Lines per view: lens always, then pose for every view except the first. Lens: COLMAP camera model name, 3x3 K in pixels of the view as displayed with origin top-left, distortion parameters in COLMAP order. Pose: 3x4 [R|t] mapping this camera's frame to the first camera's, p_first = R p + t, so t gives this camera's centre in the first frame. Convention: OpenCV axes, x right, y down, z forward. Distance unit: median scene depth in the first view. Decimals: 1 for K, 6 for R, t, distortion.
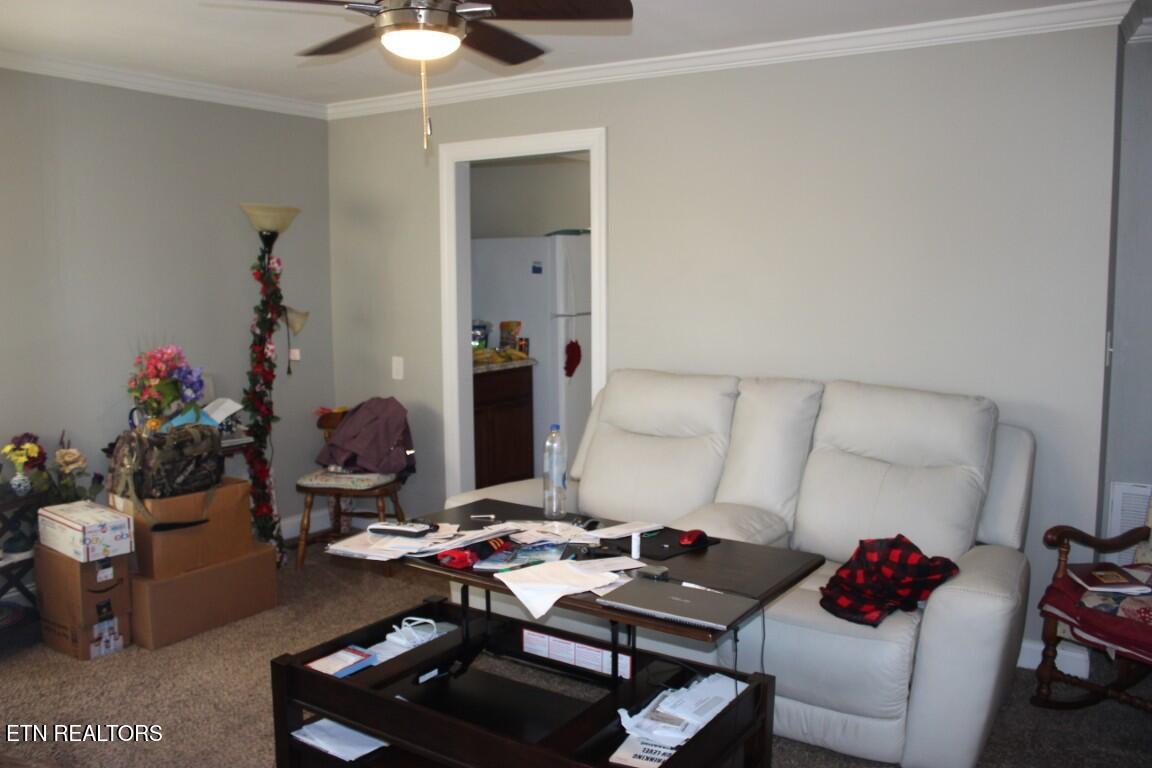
lens RADIAL K [[960.9, 0, 576.0], [0, 960.9, 384.0], [0, 0, 1]] dist [-0.132384, -0.000963]
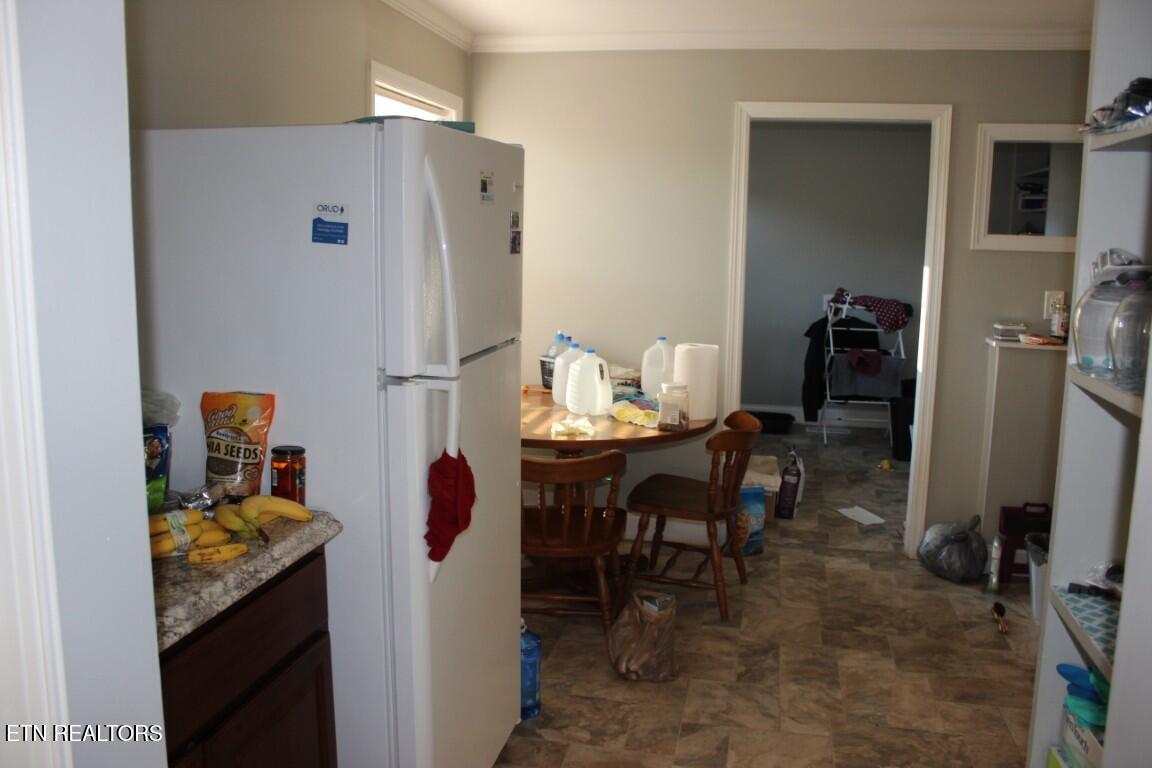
lens RADIAL K [[960.9, 0, 576.0], [0, 960.9, 384.0], [0, 0, 1]] dist [-0.132384, -0.000963]
pose [[0.923276, -0.045125, 0.381478, -0.085686], [0.025877, 0.998127, 0.055437, -0.084768], [-0.383265, -0.041312, 0.922714, 0.684174]]
